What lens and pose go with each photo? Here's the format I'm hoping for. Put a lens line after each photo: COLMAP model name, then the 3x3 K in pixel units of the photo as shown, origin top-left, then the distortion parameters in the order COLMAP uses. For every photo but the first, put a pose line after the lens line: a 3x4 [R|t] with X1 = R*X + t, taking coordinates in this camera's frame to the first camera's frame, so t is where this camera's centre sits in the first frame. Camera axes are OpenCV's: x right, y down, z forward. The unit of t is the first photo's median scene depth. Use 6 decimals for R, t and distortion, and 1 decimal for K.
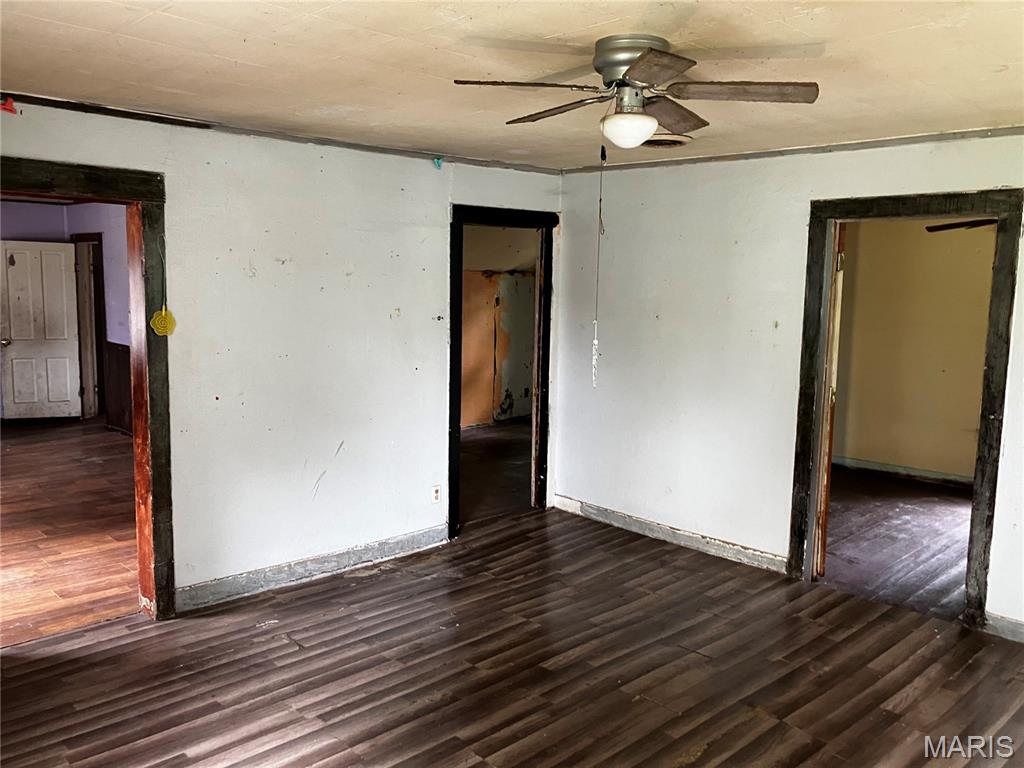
lens RADIAL K [[801.3, 0, 512.0], [0, 801.3, 384.0], [0, 0, 1]] dist [0.080410, -0.093587]
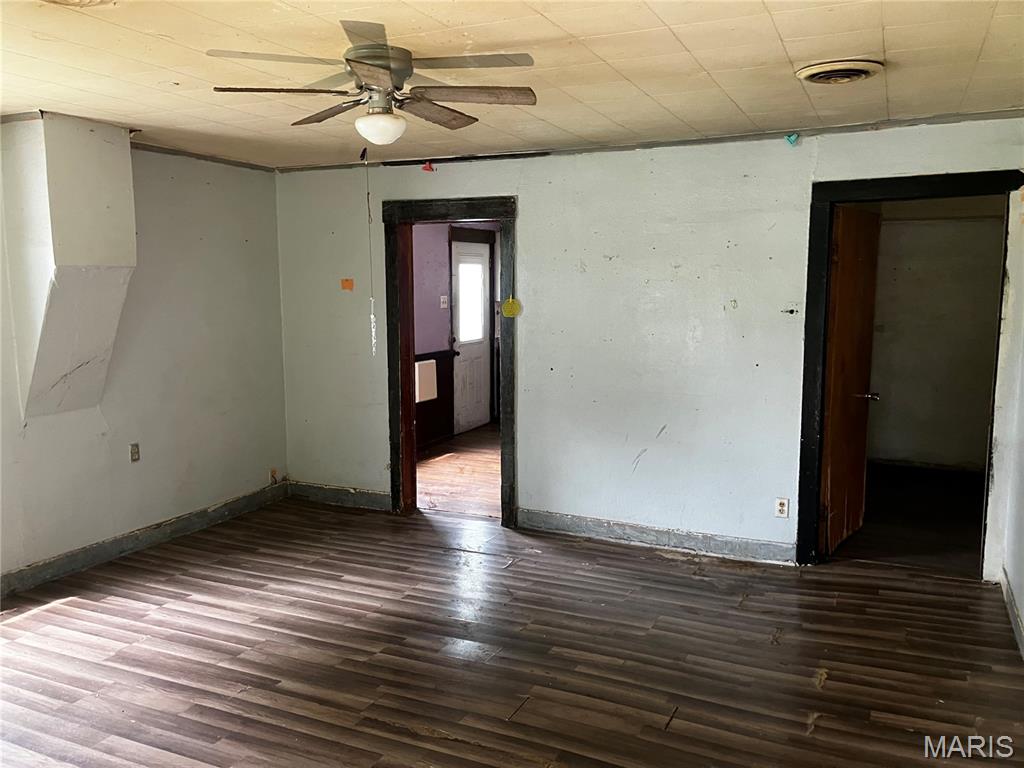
lens RADIAL K [[801.3, 0, 512.0], [0, 801.3, 384.0], [0, 0, 1]] dist [0.080410, -0.093587]
pose [[0.409180, 0.102746, -0.906651, 0.681932], [-0.109534, 0.991986, 0.062983, -0.027905], [0.905856, 0.073538, 0.417155, 0.386443]]
